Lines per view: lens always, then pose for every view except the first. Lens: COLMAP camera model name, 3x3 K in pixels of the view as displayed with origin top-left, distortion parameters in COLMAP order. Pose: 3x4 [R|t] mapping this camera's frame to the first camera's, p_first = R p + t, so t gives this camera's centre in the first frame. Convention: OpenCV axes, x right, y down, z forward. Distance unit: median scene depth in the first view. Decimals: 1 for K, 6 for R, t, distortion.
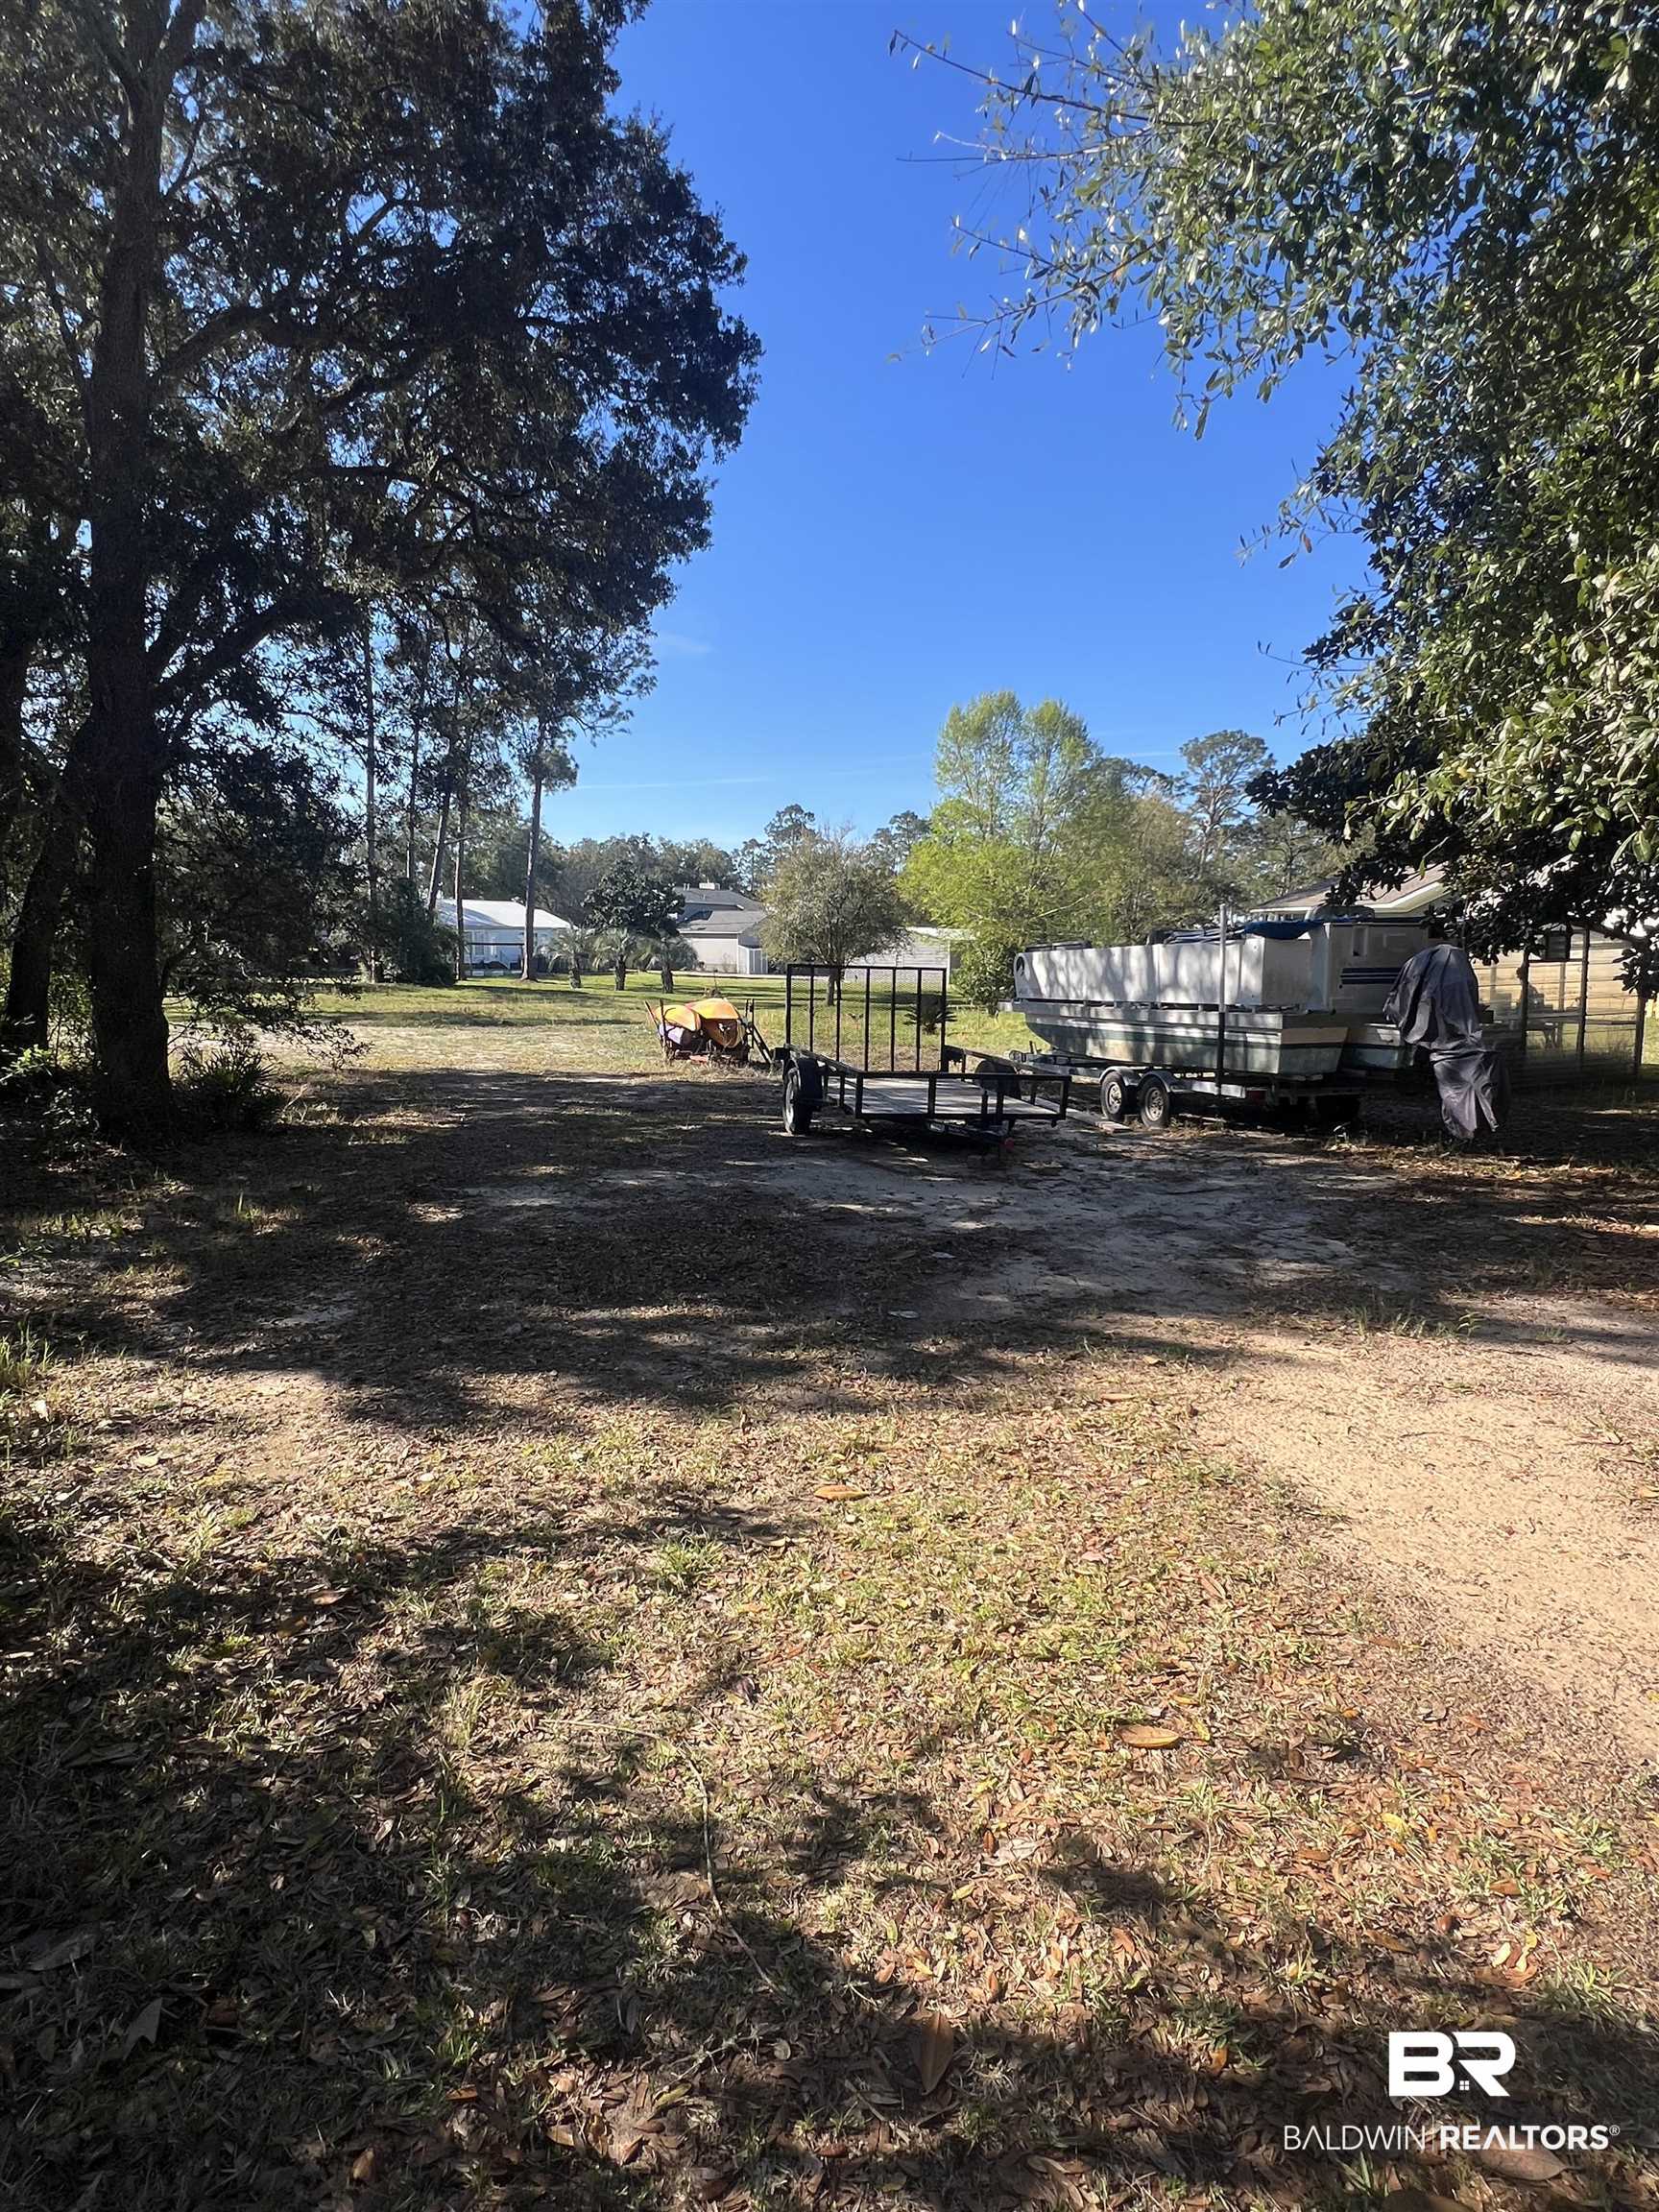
lens RADIAL K [[1137.4, 0, 822.0], [0, 1137.4, 1107.9], [0, 0, 1]] dist [0.004406, 0.000288]
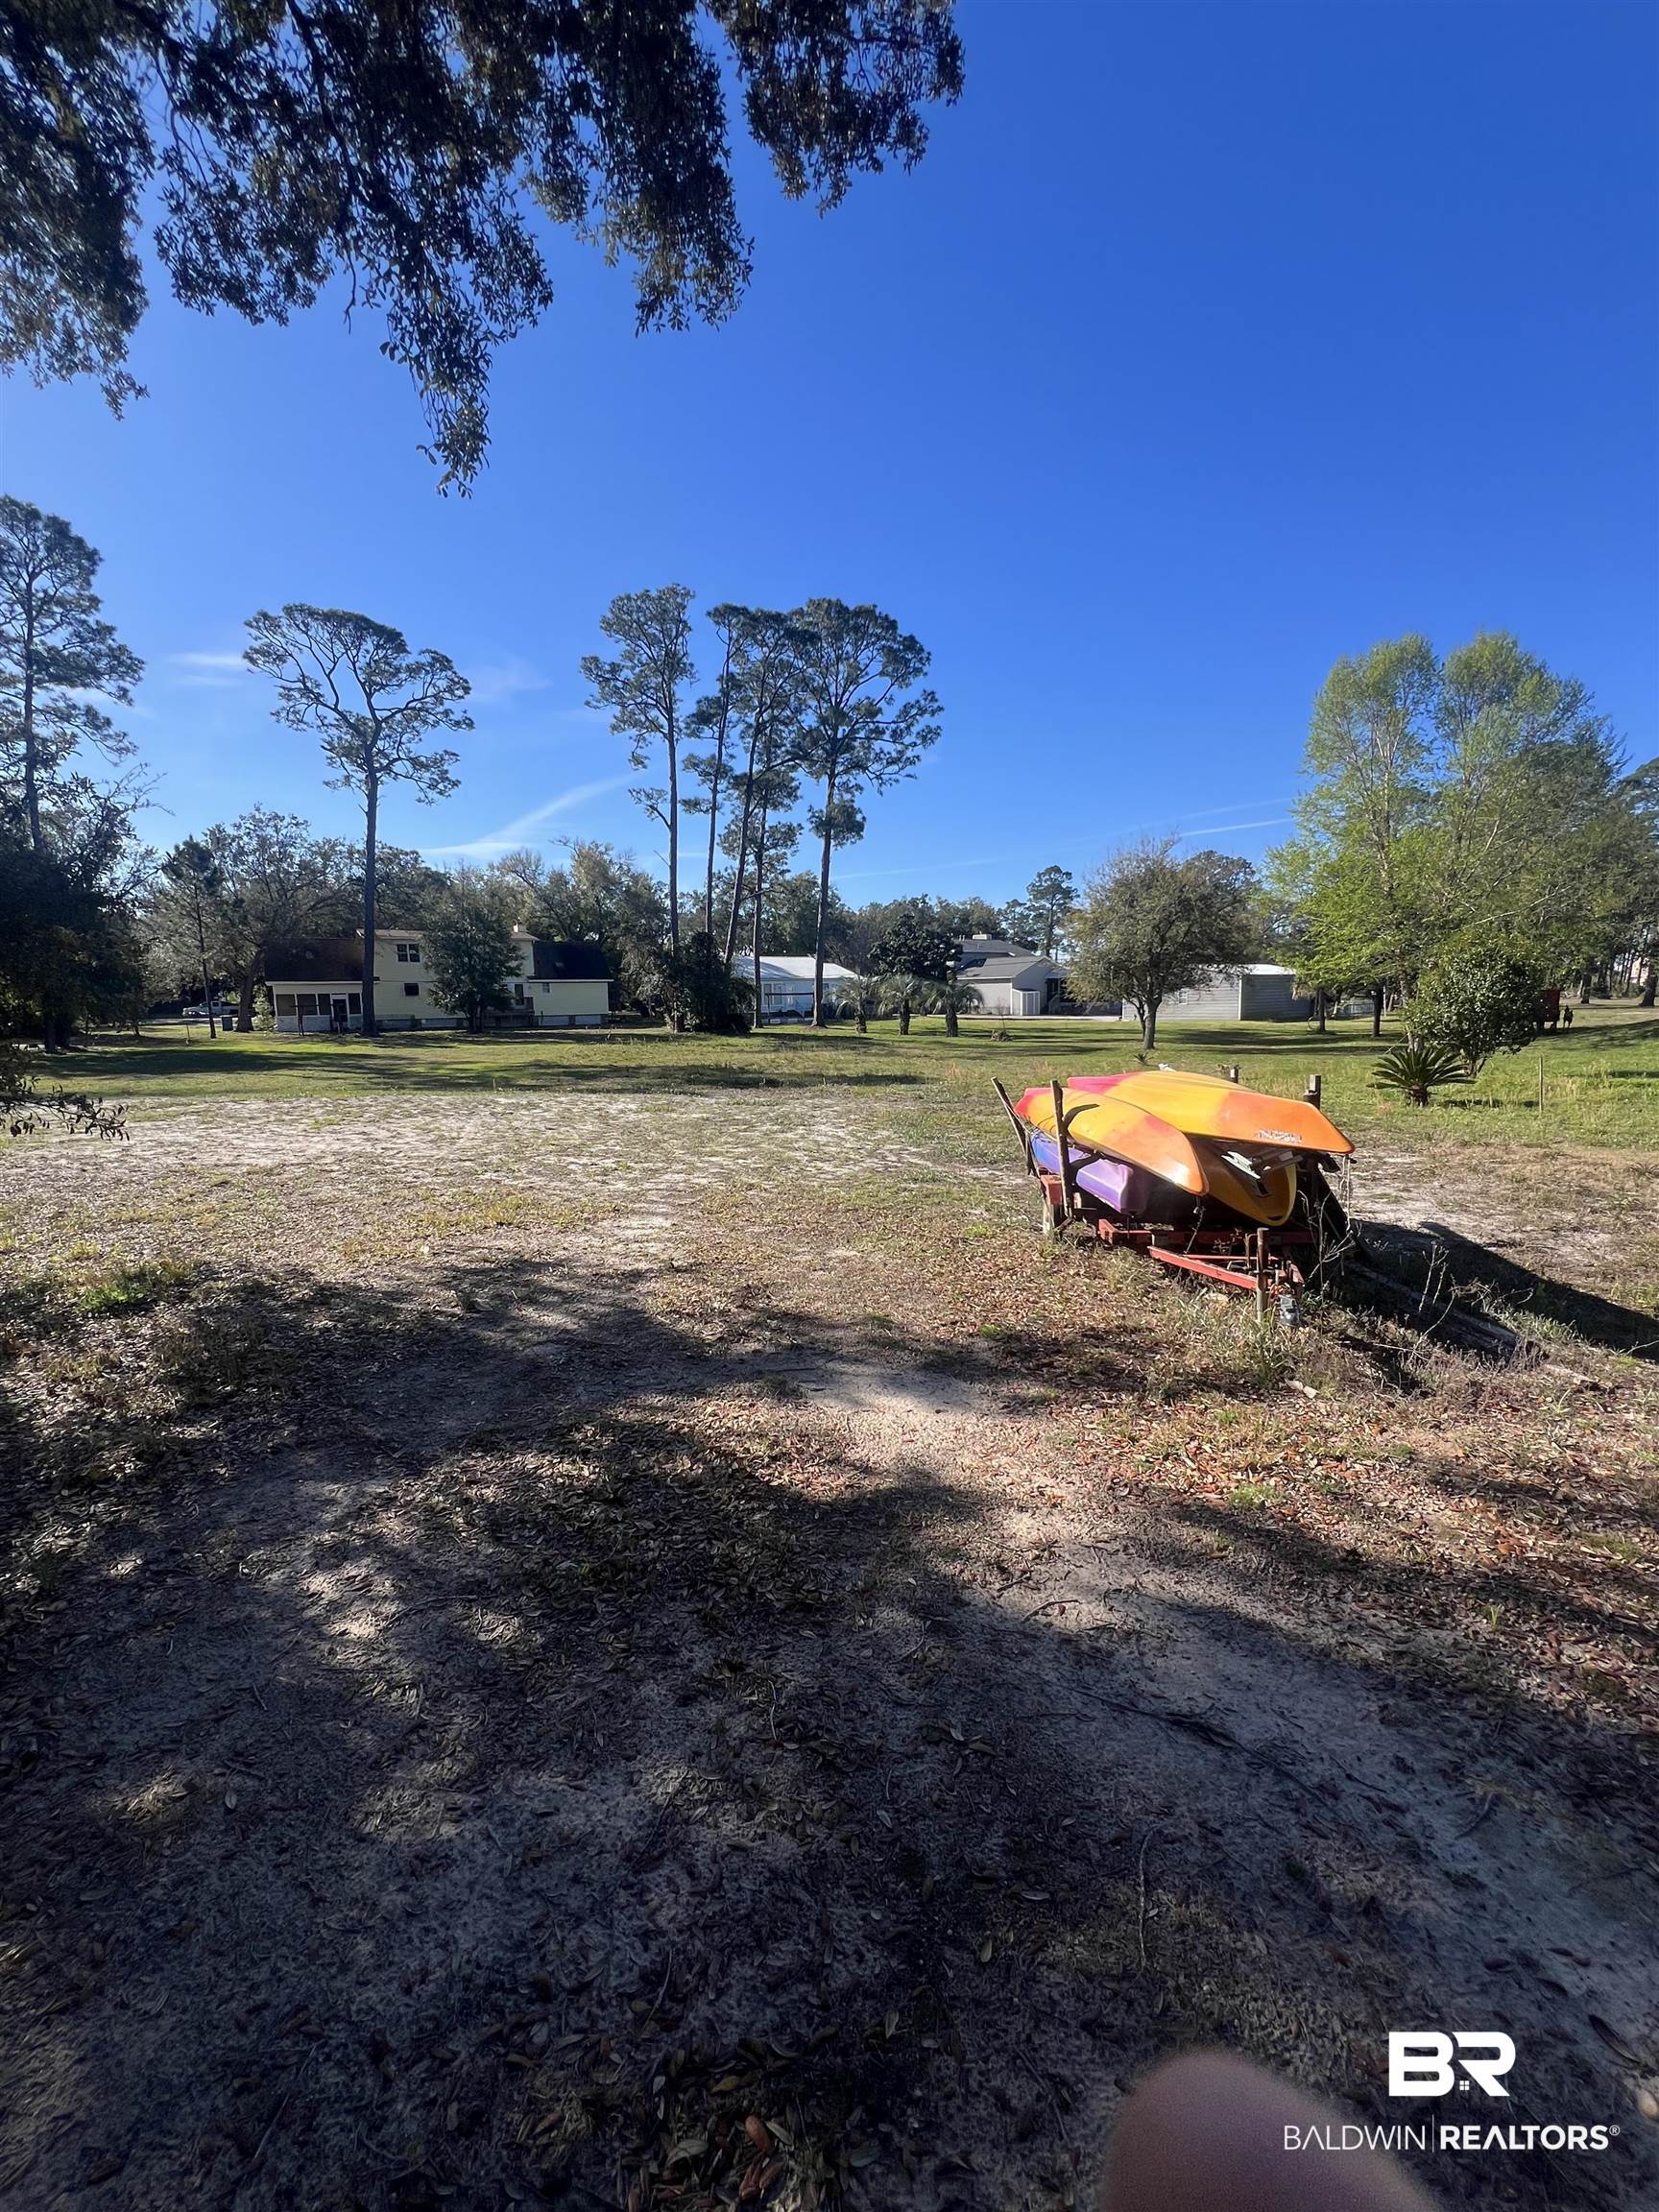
lens RADIAL K [[870.5, 0, 825.5], [0, 870.5, 1111.1], [0, 0, 1]] dist [-0.005334, 0.000132]
pose [[0.966901, 0.003642, -0.255124, -0.046644], [-0.006307, 0.999934, -0.009628, -0.027132], [0.255072, 0.010918, 0.966860, 0.229814]]
